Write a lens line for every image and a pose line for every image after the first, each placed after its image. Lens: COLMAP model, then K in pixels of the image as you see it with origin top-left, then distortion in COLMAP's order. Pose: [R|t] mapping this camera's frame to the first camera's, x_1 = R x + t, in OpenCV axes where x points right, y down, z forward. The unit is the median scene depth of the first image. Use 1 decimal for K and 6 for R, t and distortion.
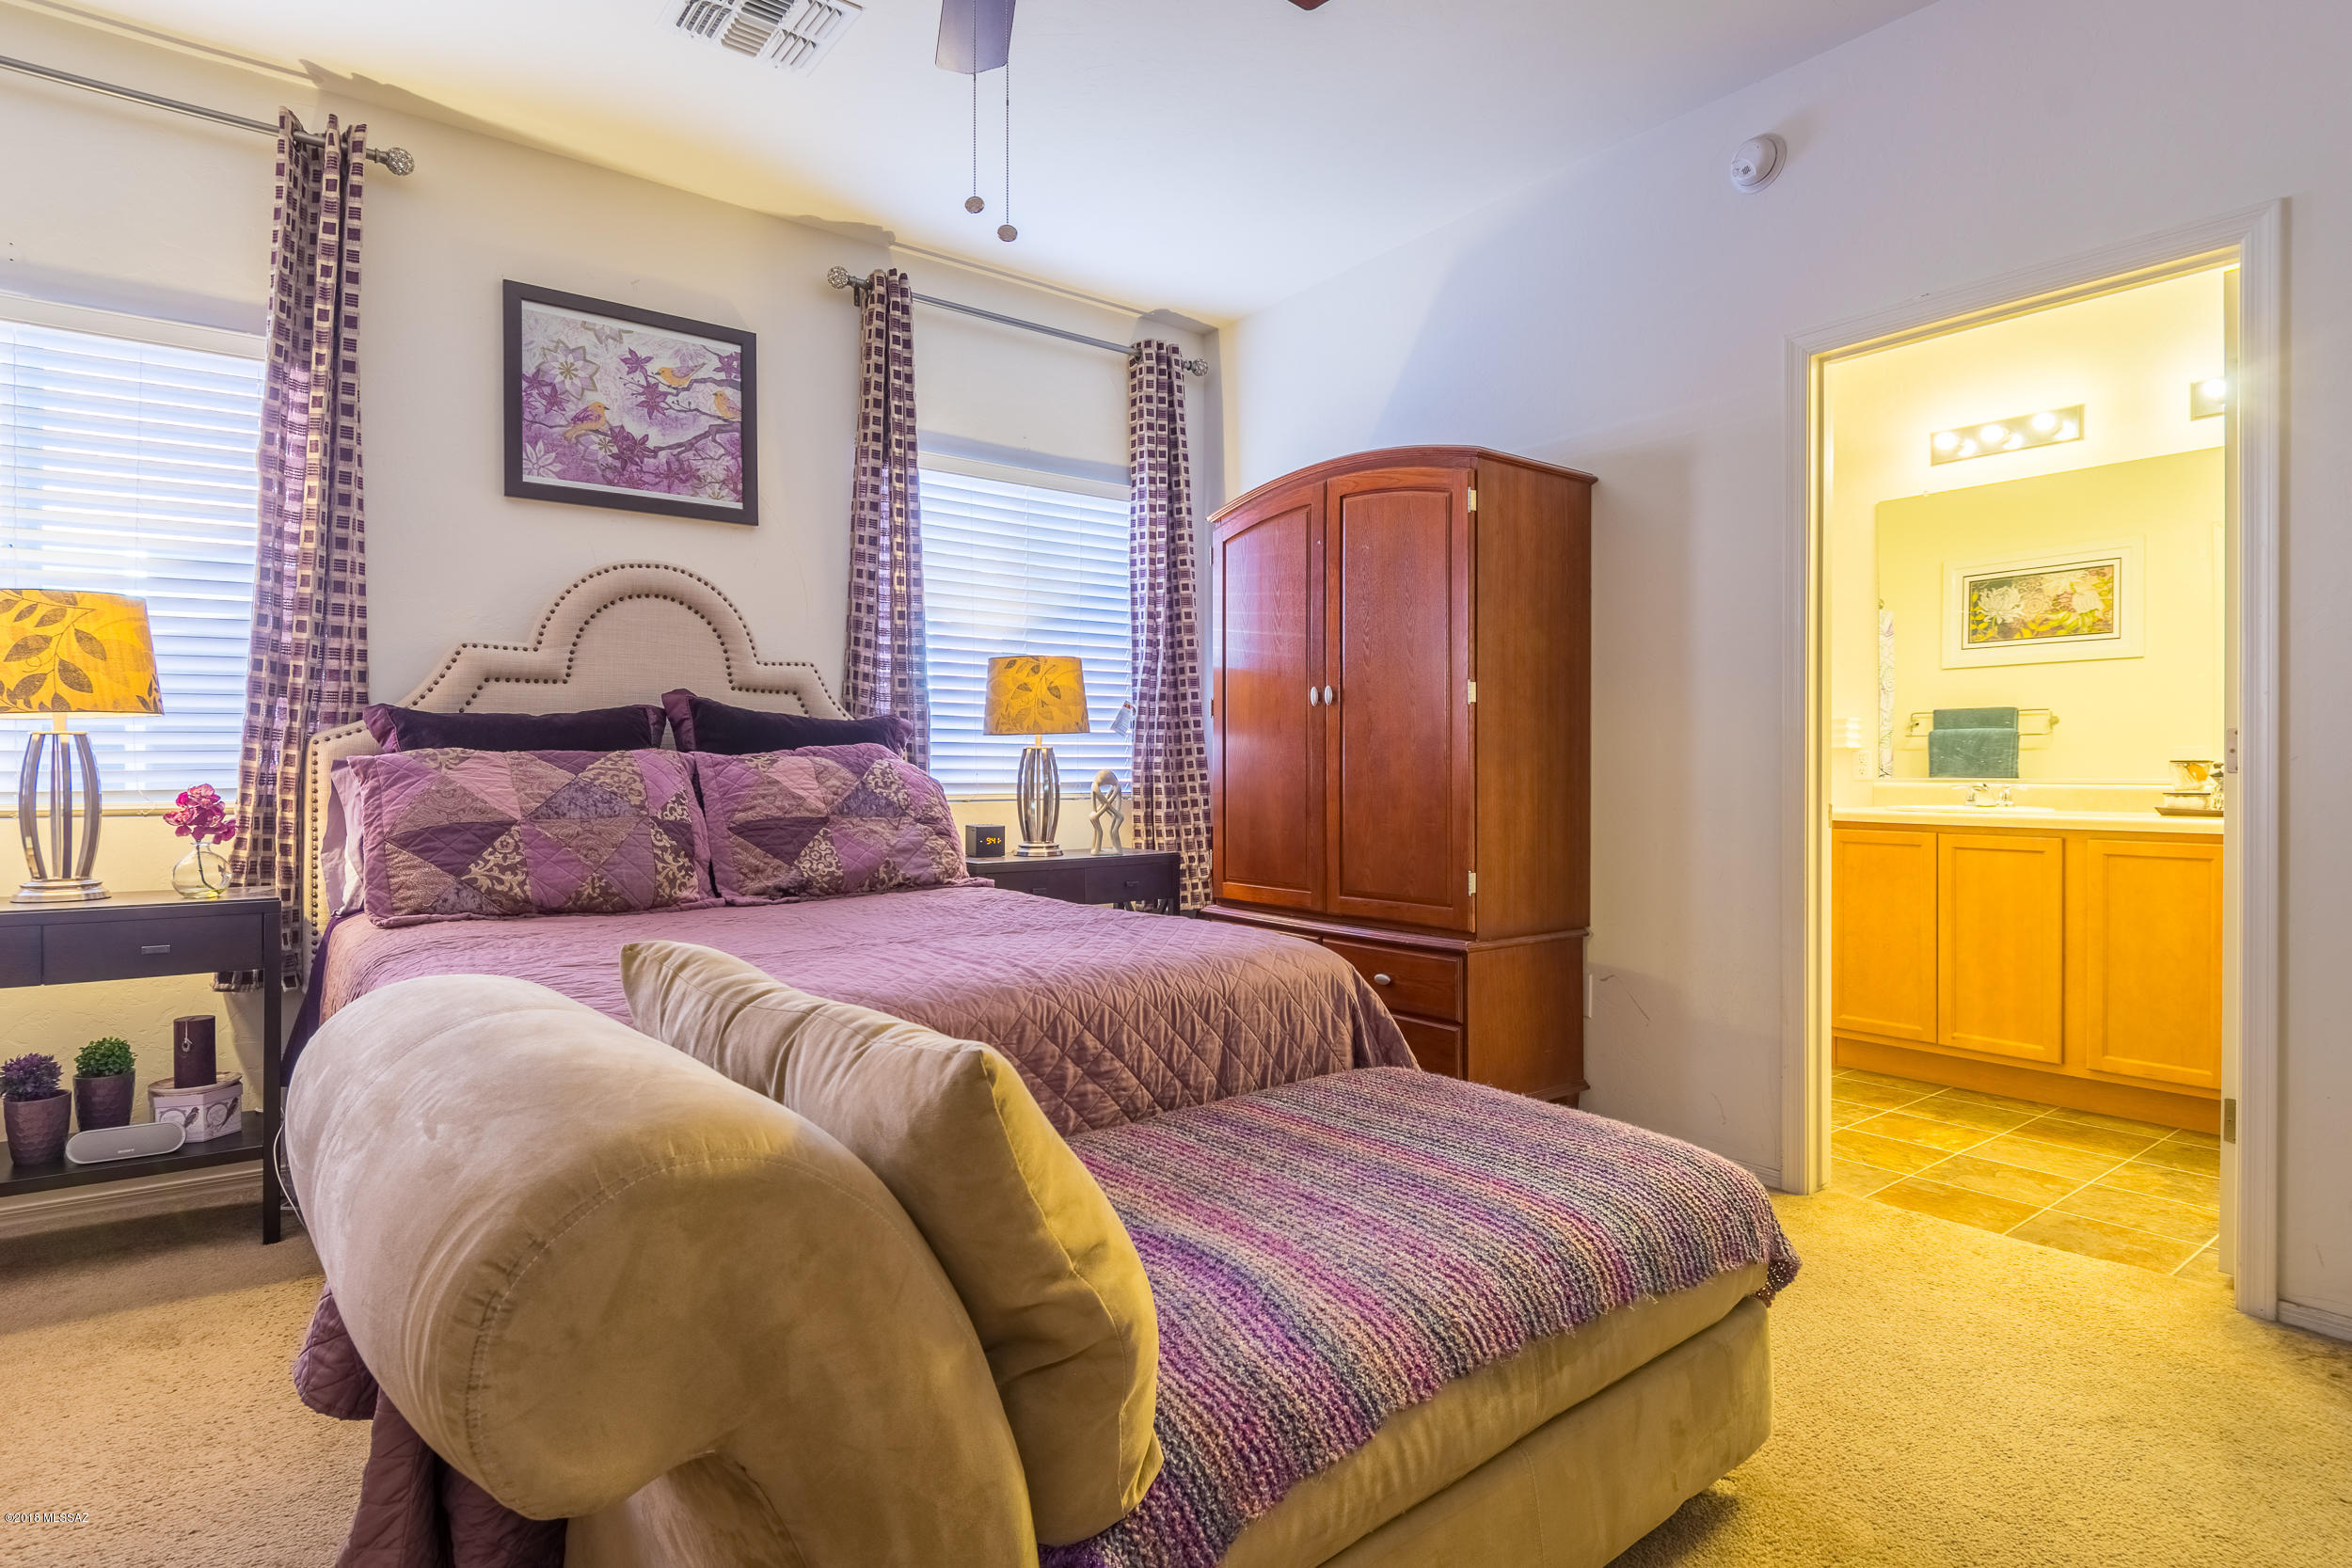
lens RADIAL K [[1228.7, 0, 1187.5], [0, 1228.7, 775.6], [0, 0, 1]] dist [0.021965, -0.024648]
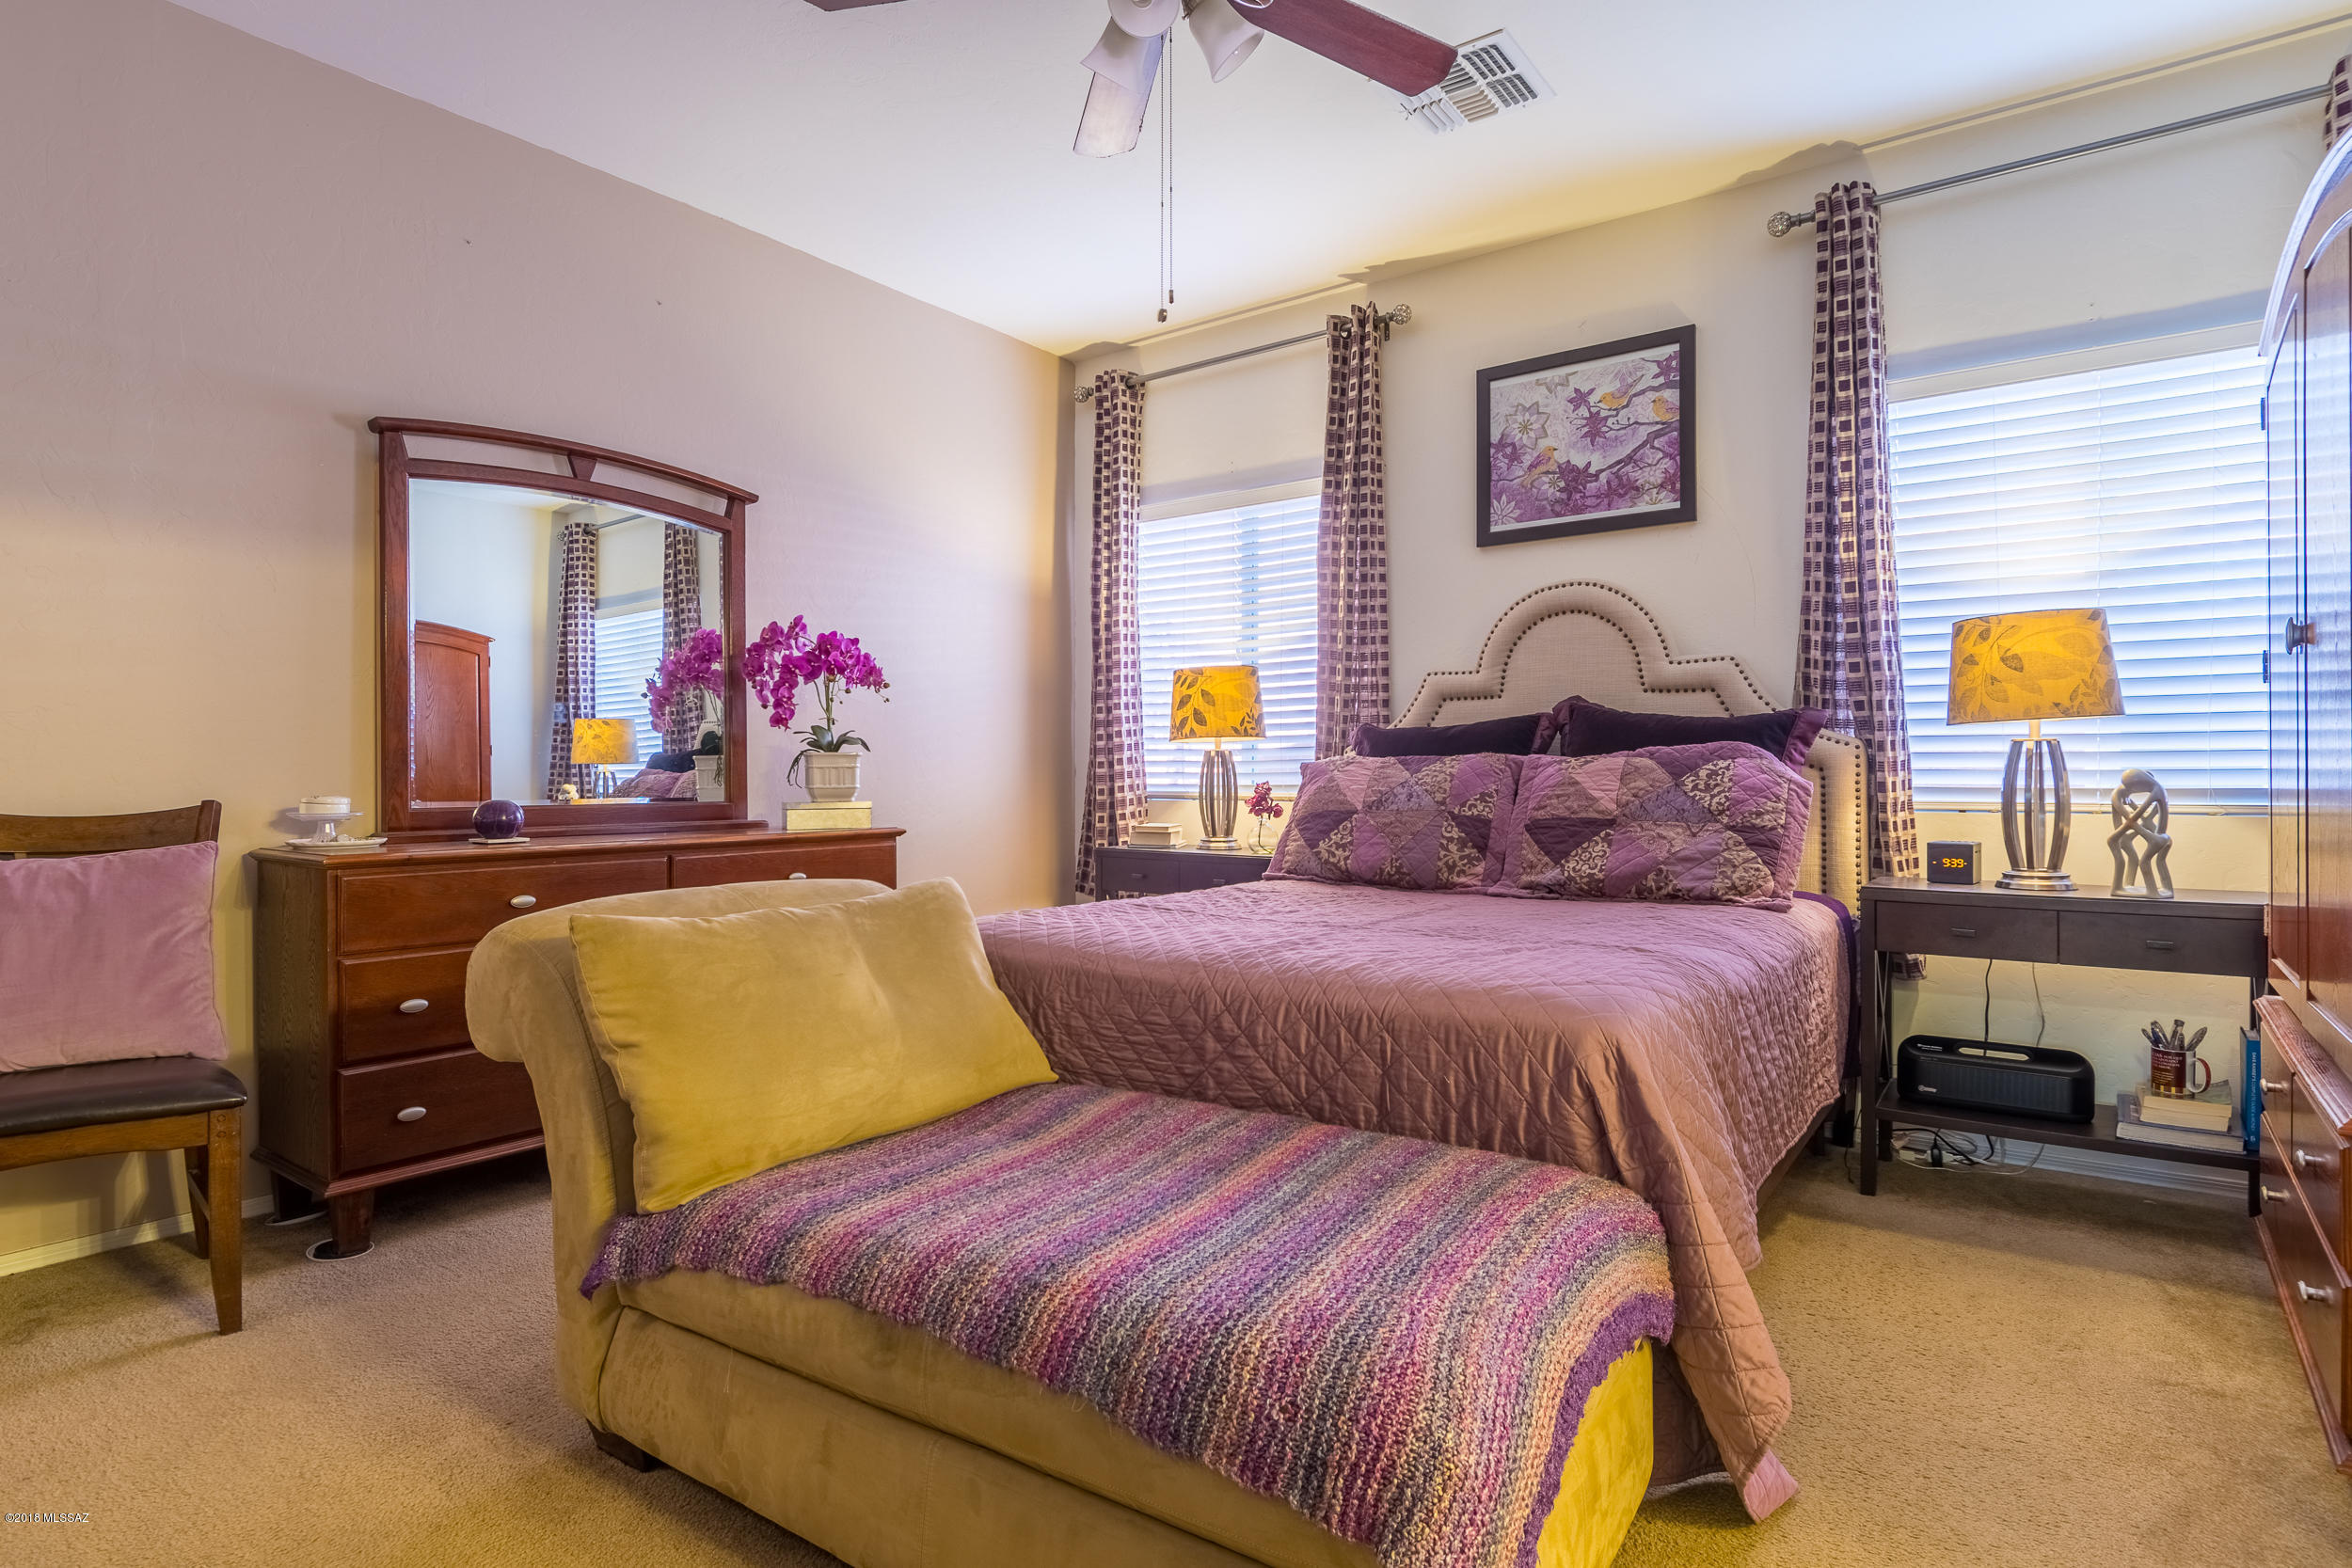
lens RADIAL K [[1228.7, 0, 1174.2], [0, 1228.7, 778.9], [0, 0, 1]] dist [0.021965, -0.024648]
pose [[0.263607, 0.002795, -0.964626, 0.624098], [-0.003917, 0.999991, 0.001827, 0.001638], [0.964622, 0.003297, 0.263615, 0.446773]]
